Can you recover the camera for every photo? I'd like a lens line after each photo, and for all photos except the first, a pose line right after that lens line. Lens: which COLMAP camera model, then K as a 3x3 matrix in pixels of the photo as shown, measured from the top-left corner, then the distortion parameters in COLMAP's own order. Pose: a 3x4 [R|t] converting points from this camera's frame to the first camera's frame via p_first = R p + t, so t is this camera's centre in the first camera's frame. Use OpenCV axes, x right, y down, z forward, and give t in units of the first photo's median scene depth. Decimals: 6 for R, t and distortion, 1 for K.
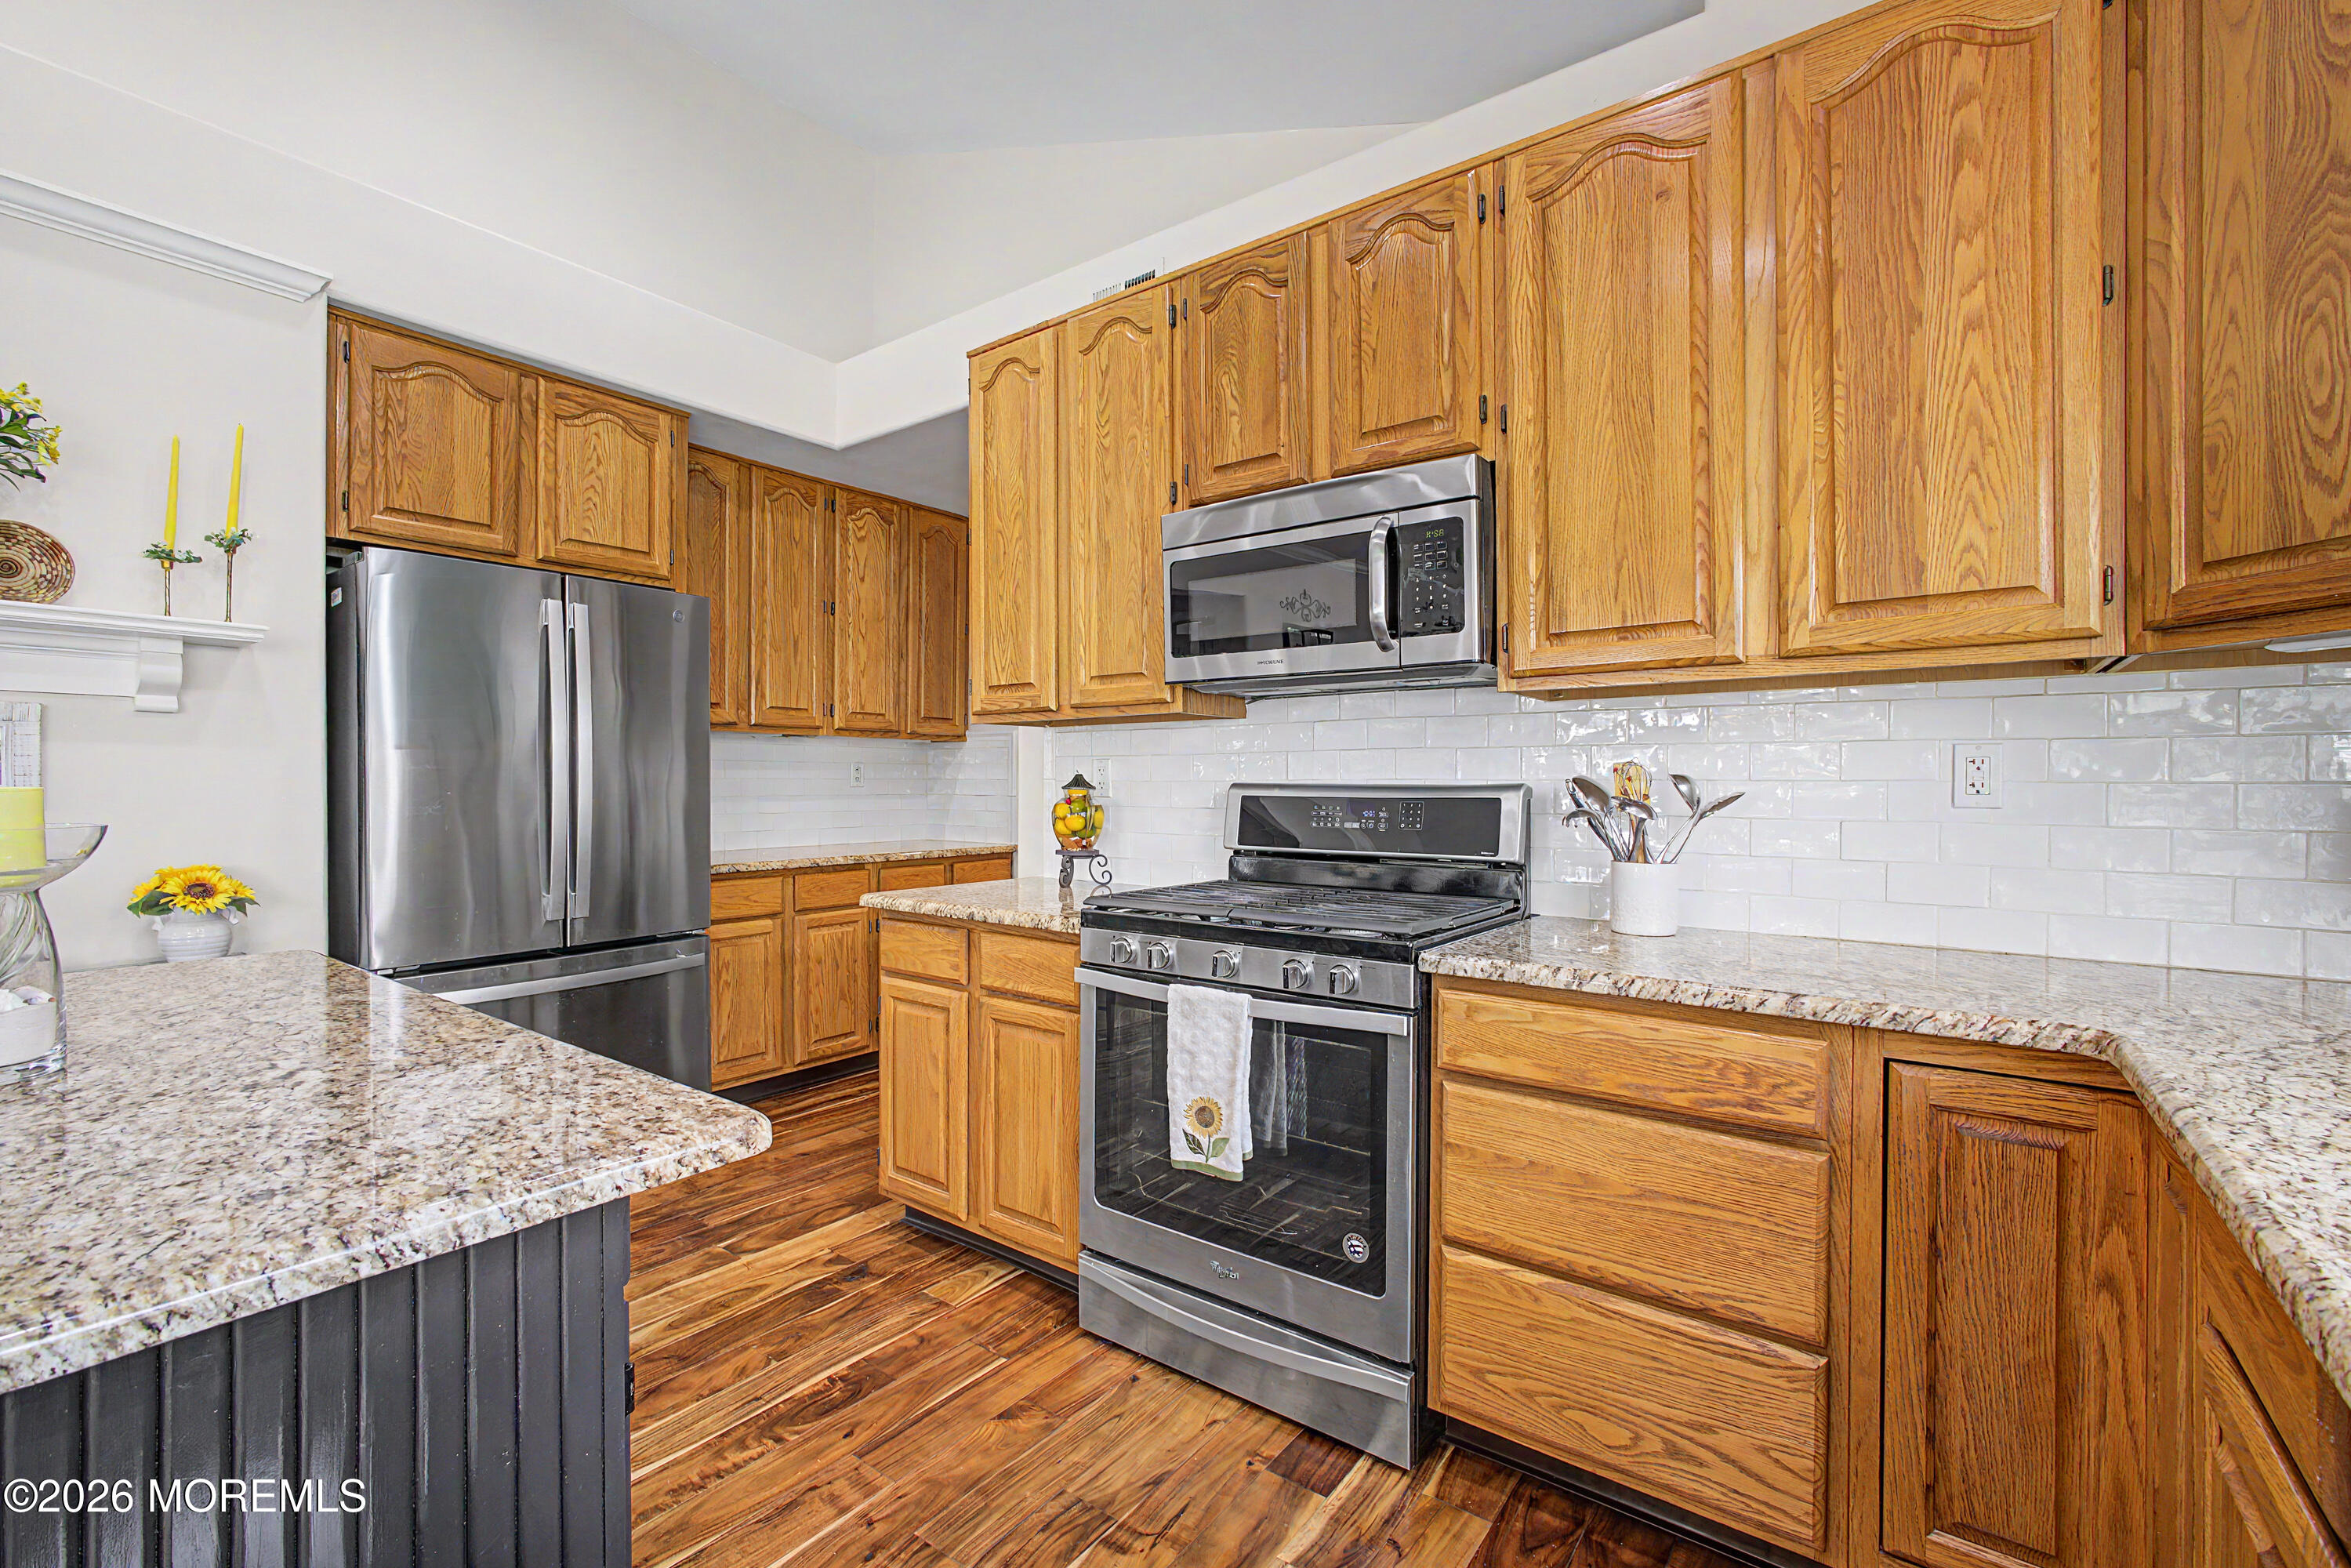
lens RADIAL K [[1010.4, 0, 1170.1], [0, 1010.4, 781.5], [0, 0, 1]] dist [-0.014129, 0.004848]
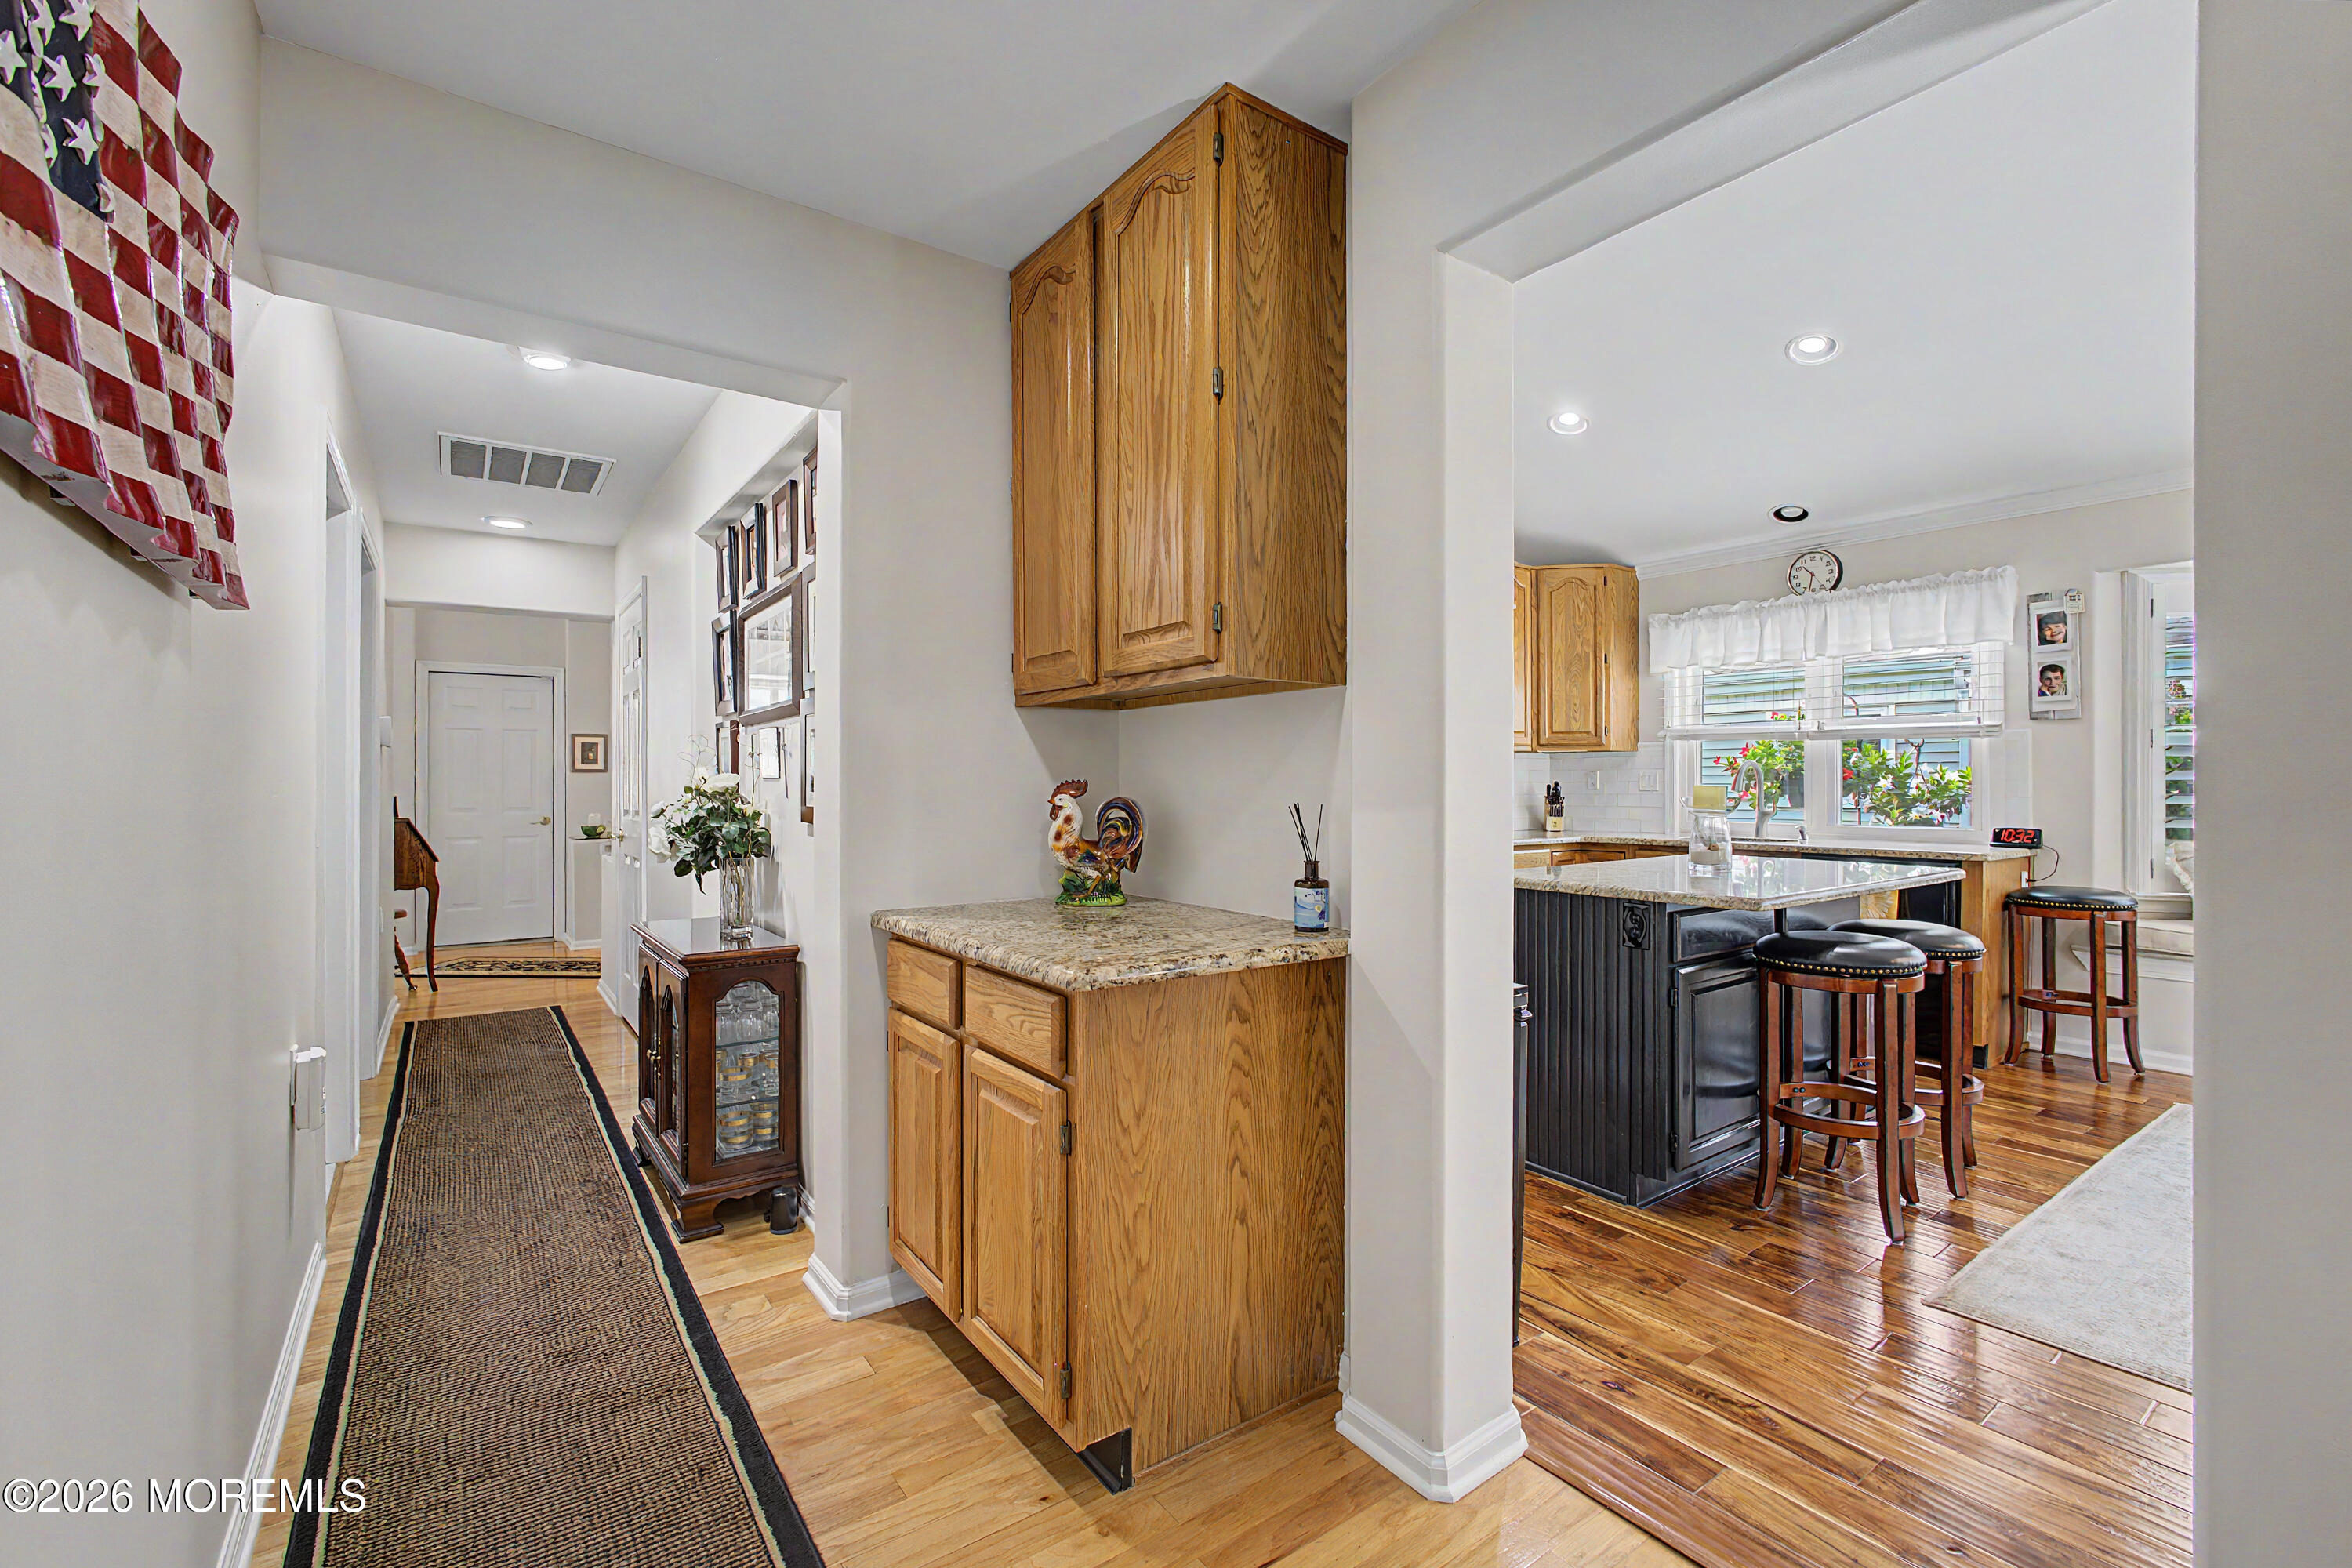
lens RADIAL K [[1010.8, 0, 1154.9], [0, 1010.8, 782.1], [0, 0, 1]] dist [-0.014129, 0.004848]
pose [[0.310787, -0.001964, 0.950477, -2.284062], [0.004016, 0.999992, 0.000753, -0.006574], [-0.950471, 0.003583, 0.310792, 0.792341]]
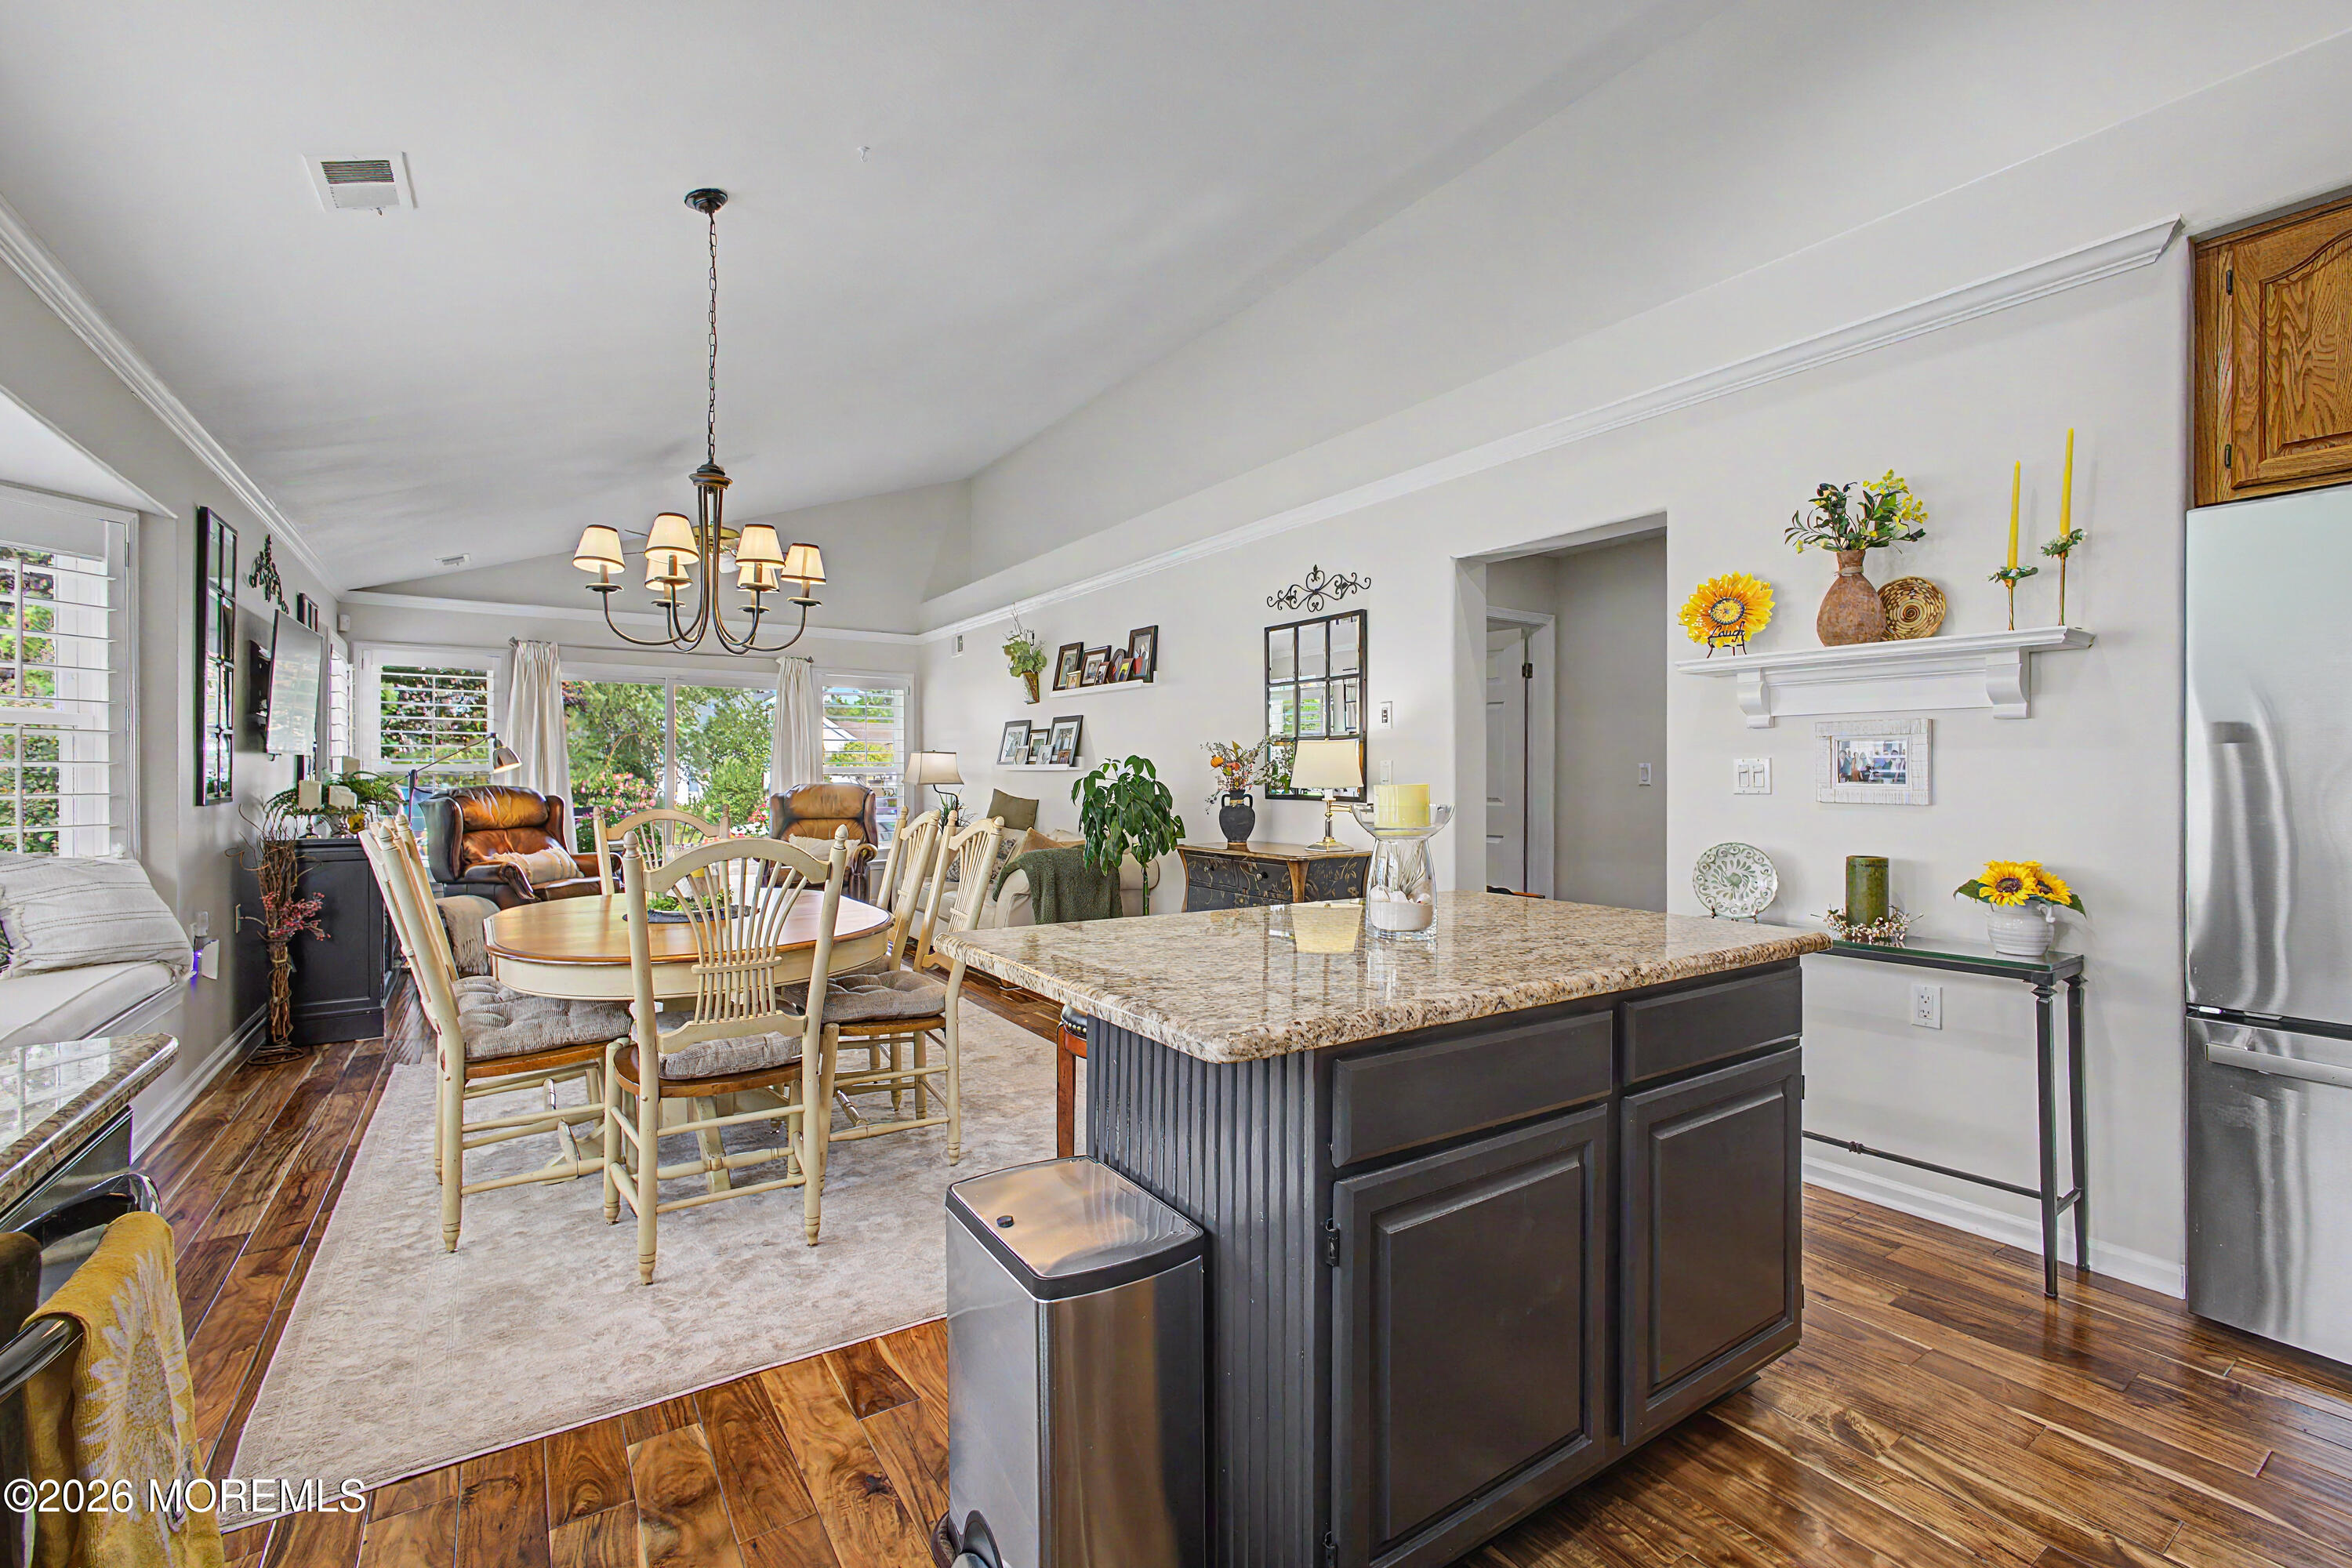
lens RADIAL K [[1010.8, 0, 1193.9], [0, 1010.8, 775.4], [0, 0, 1]] dist [-0.014129, 0.004848]
pose [[-0.320301, -0.001088, -0.947315, 0.339857], [-0.004254, 0.999991, 0.000290, -0.004405], [0.947306, 0.004123, -0.320302, 0.551092]]
